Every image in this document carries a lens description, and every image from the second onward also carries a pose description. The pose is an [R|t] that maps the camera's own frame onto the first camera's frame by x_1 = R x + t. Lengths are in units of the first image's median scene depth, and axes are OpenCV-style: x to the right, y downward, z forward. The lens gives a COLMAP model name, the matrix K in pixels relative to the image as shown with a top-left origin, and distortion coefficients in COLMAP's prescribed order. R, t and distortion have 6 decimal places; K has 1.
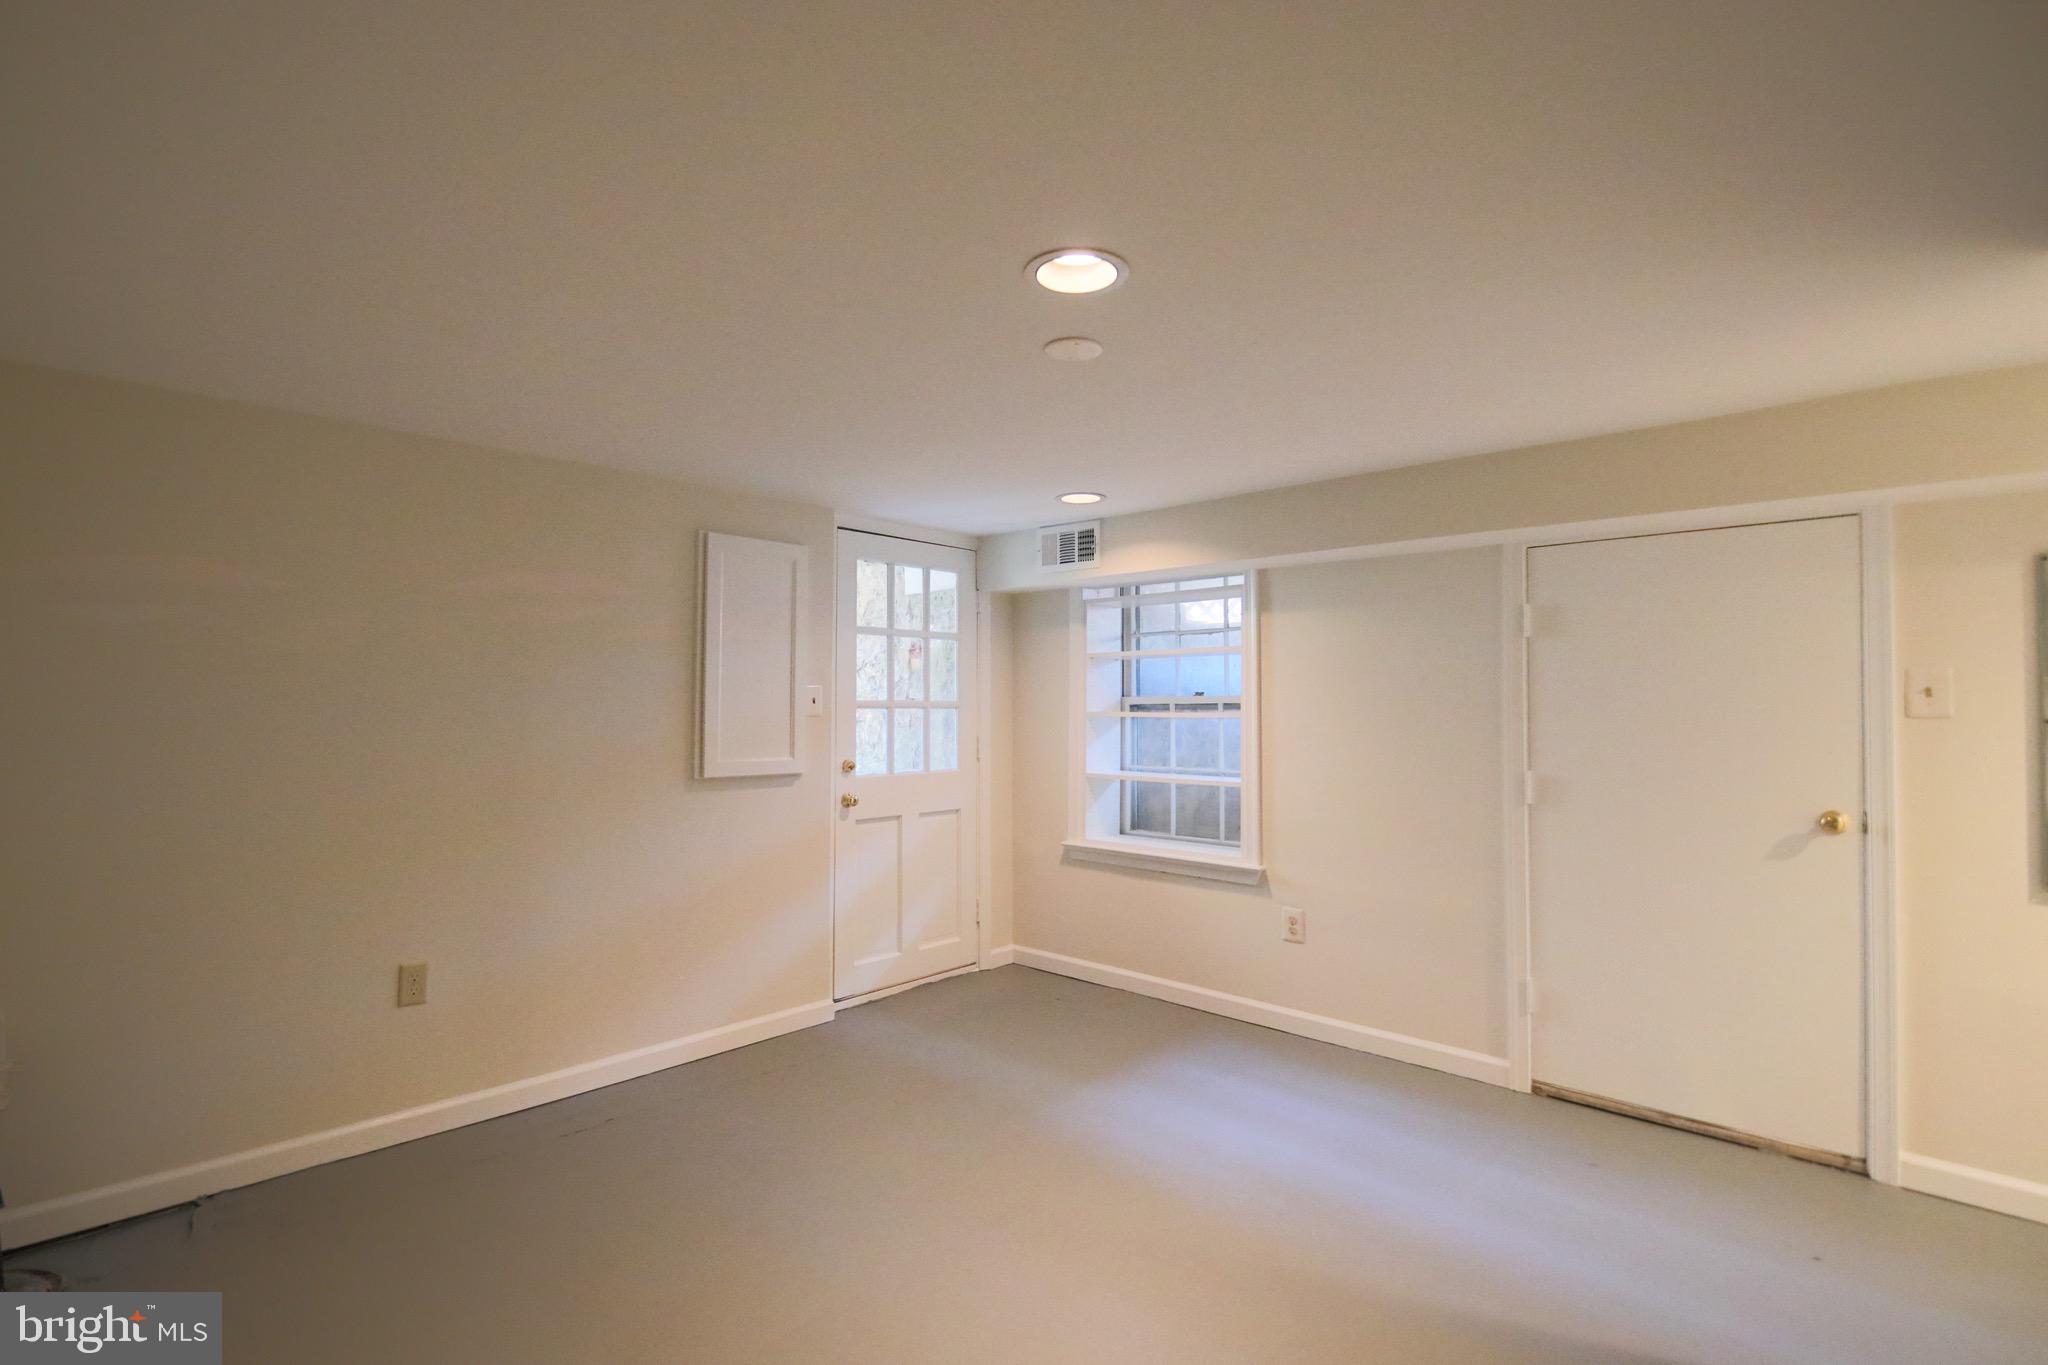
lens RADIAL K [[939.2, 0, 1035.2], [0, 939.2, 679.2], [0, 0, 1]] dist [-0.008528, -0.003461]
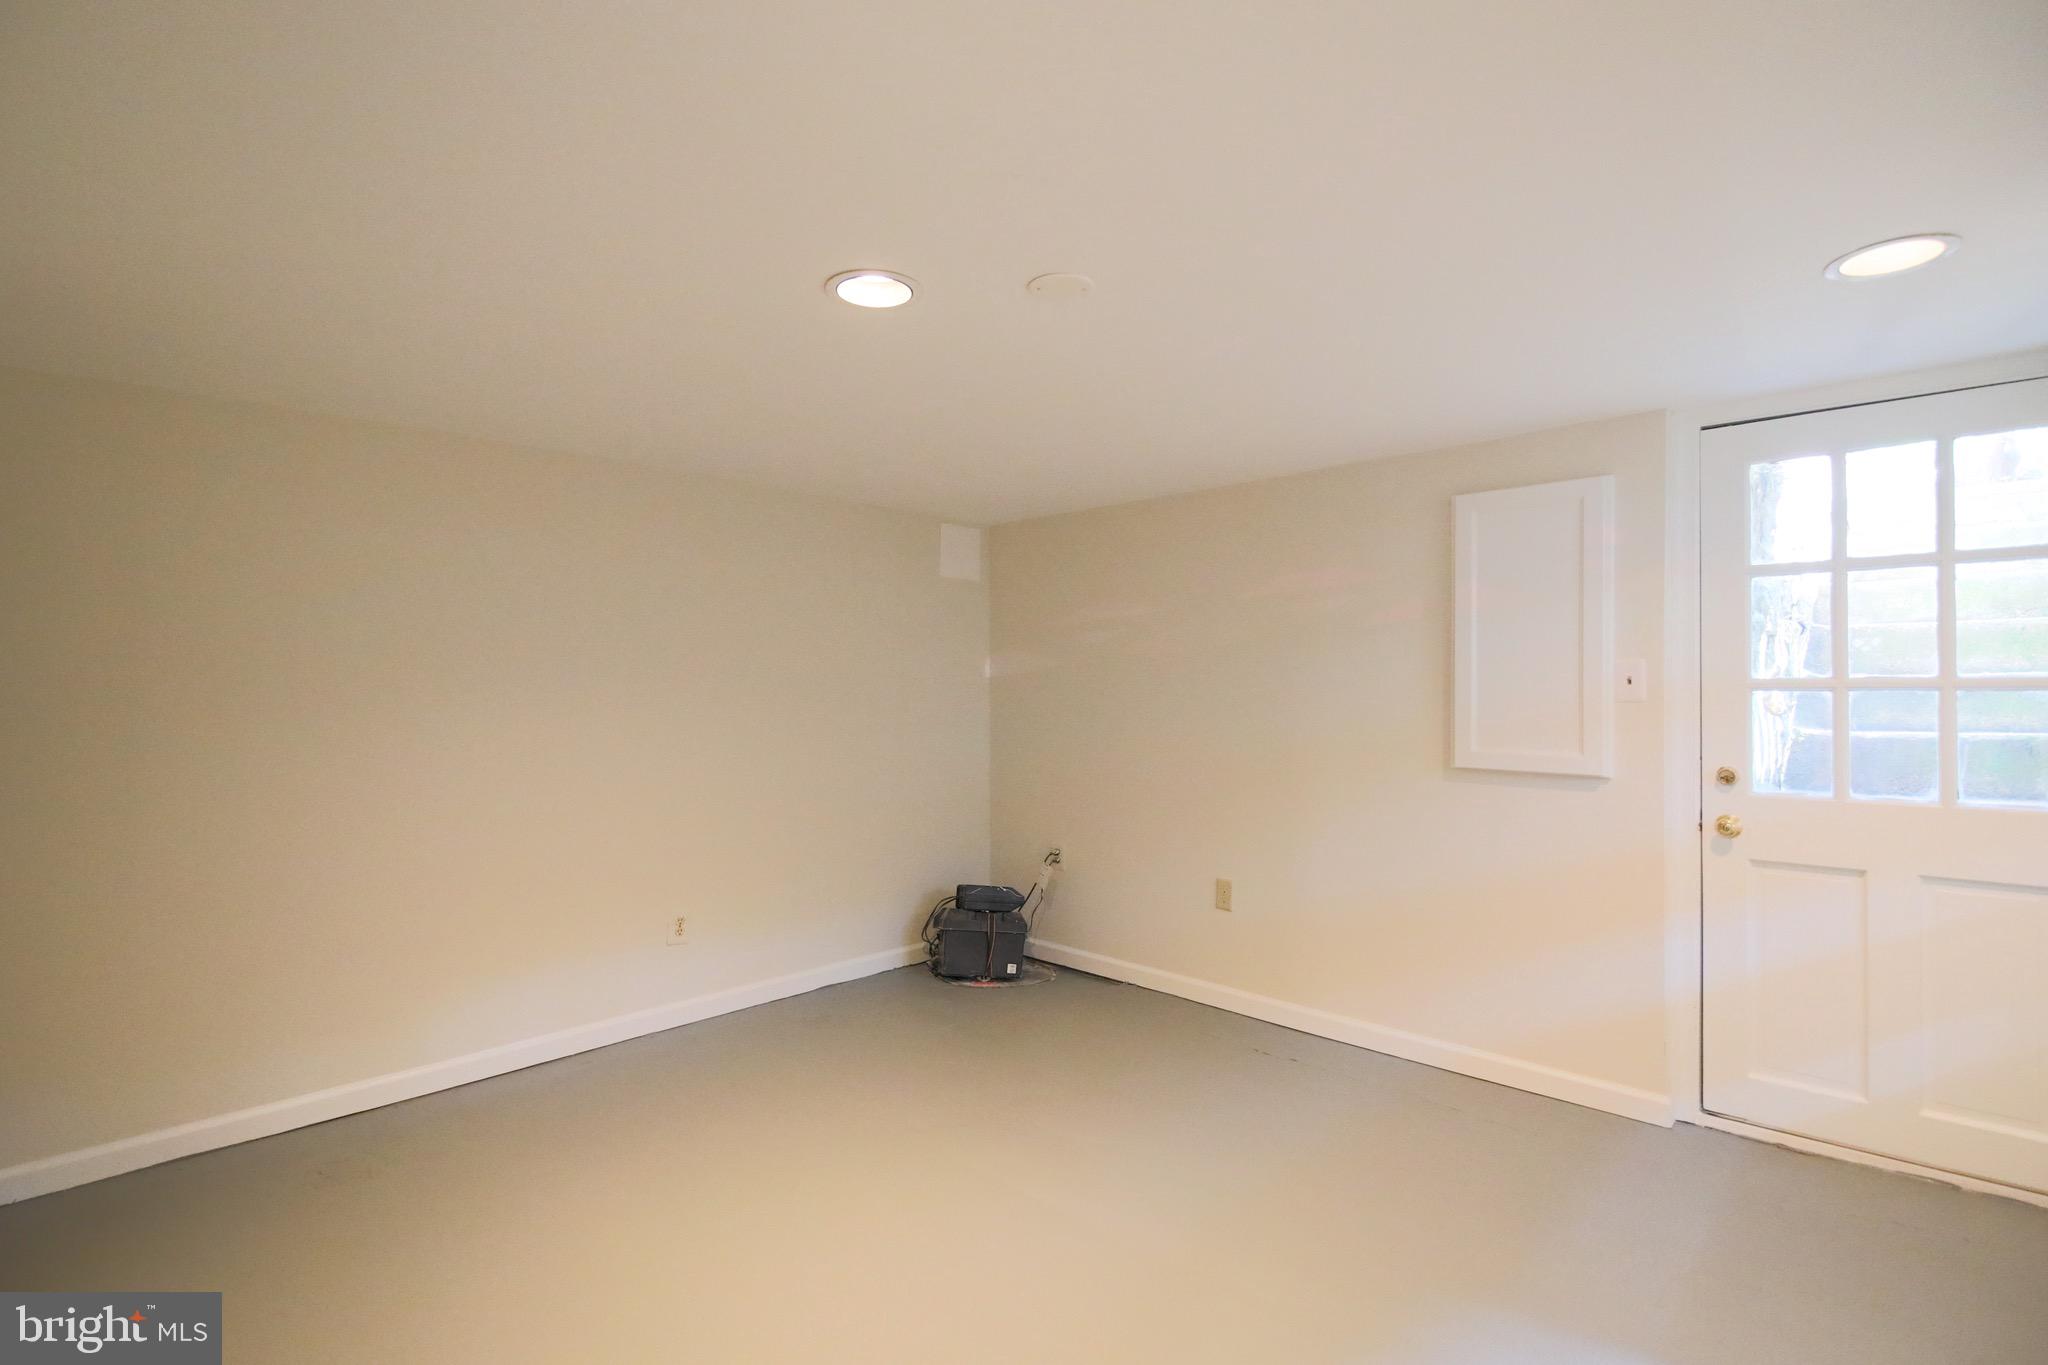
lens RADIAL K [[939.2, 0, 1009.9], [0, 939.2, 678.0], [0, 0, 1]] dist [-0.008528, -0.003461]
pose [[-0.014958, -0.016485, -0.999752, 0.474876], [0.027887, 0.999468, -0.016897, 0.018466], [0.999499, -0.028133, -0.014490, 0.487173]]
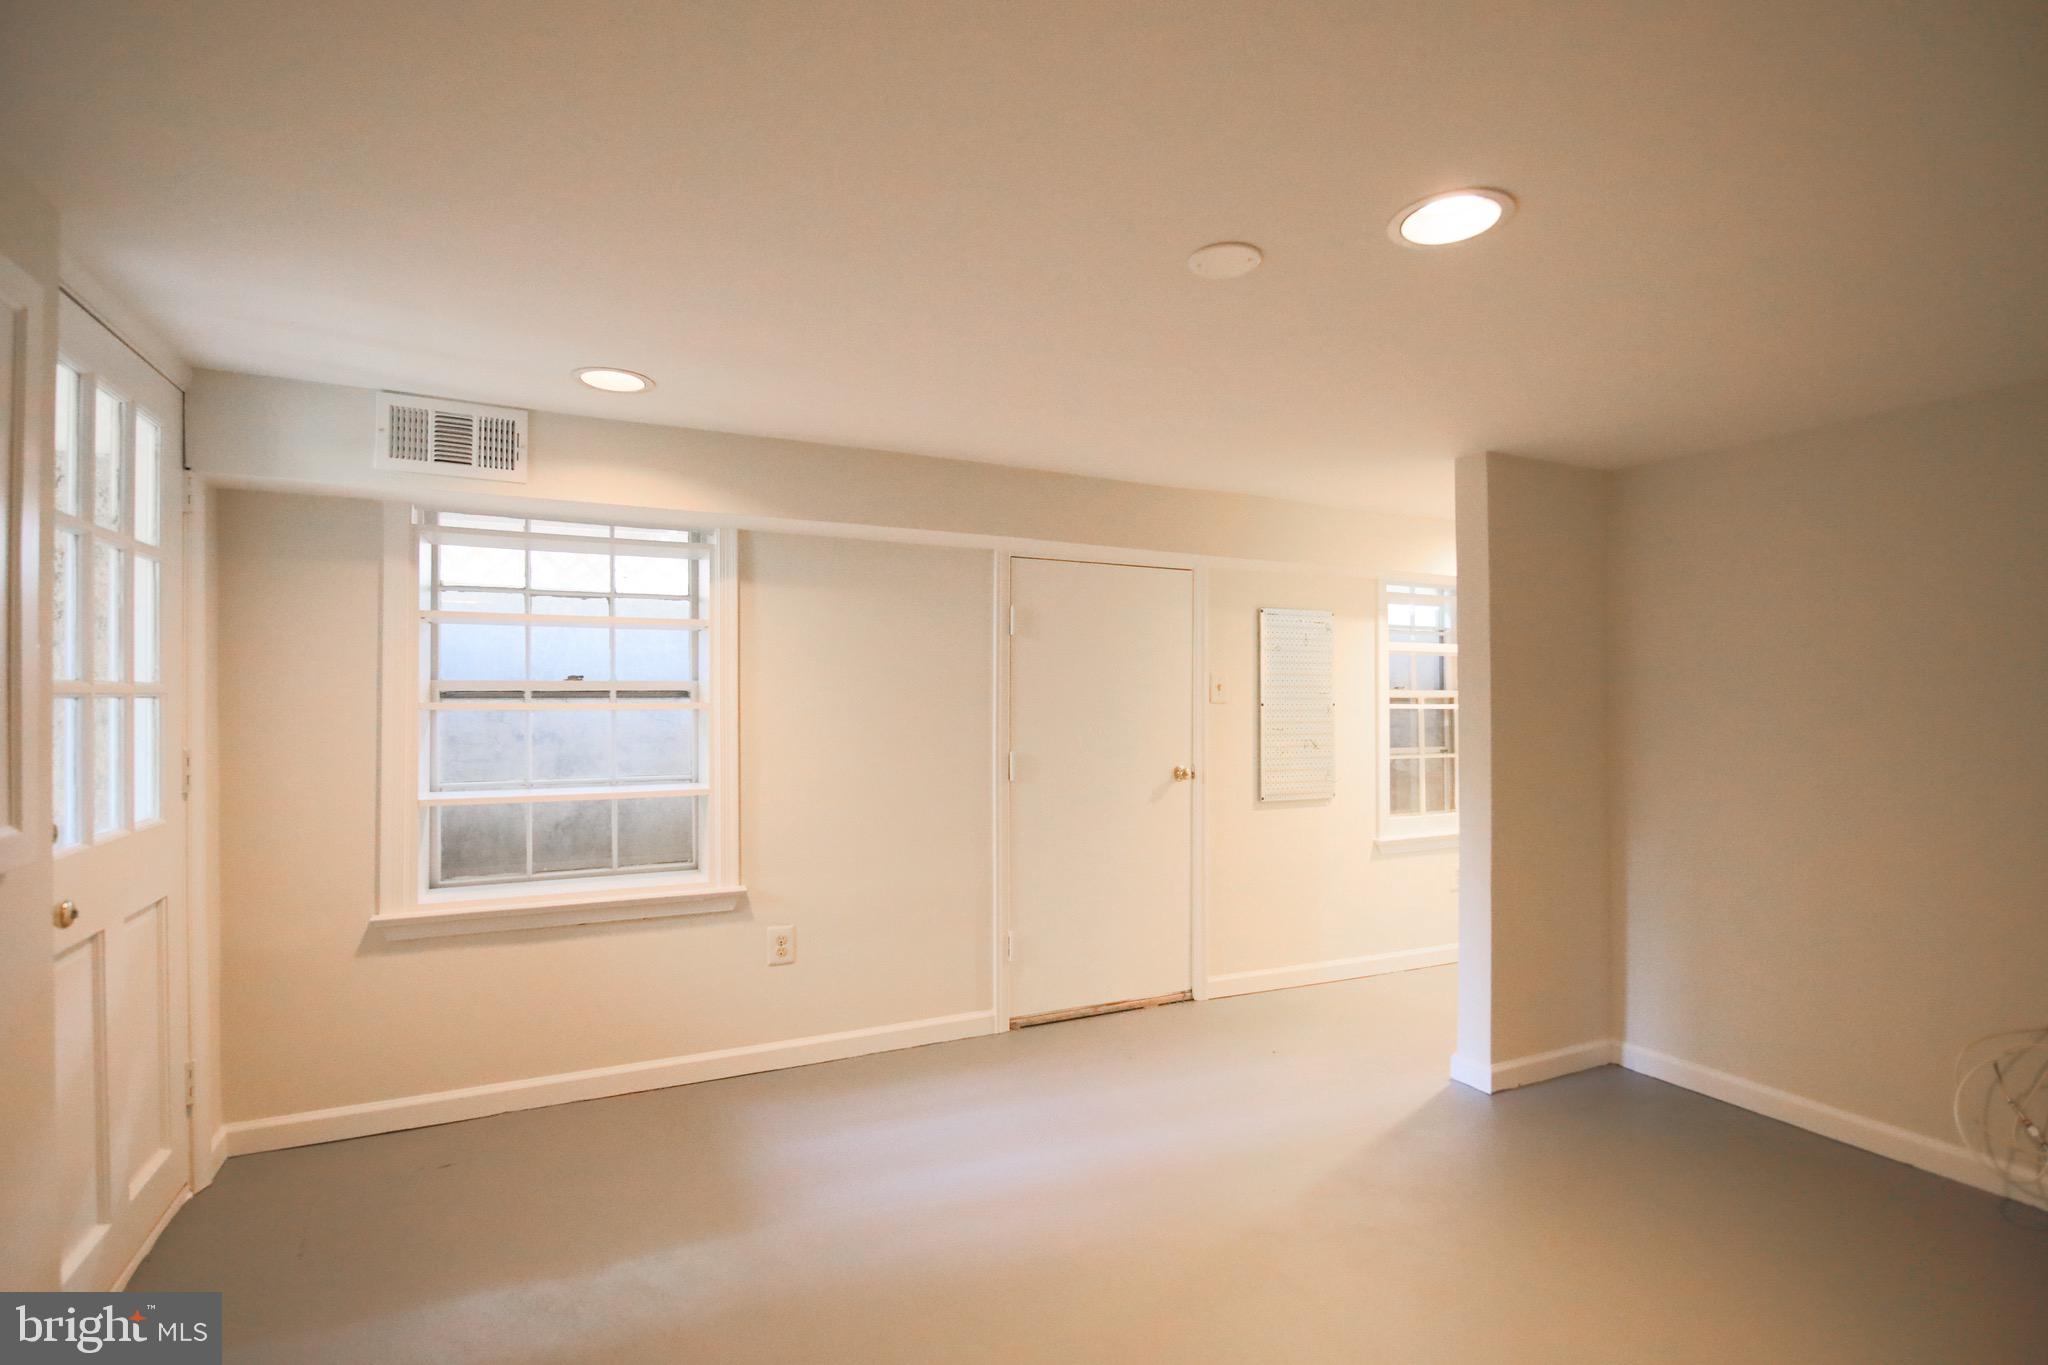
lens RADIAL K [[939.2, 0, 1030.6], [0, 939.2, 694.0], [0, 0, 1]] dist [-0.008528, -0.003461]
pose [[0.376446, 0.001196, 0.926438, -0.408596], [-0.030224, 0.999483, 0.010991, 0.010384], [-0.925946, -0.032138, 0.376287, 0.423316]]
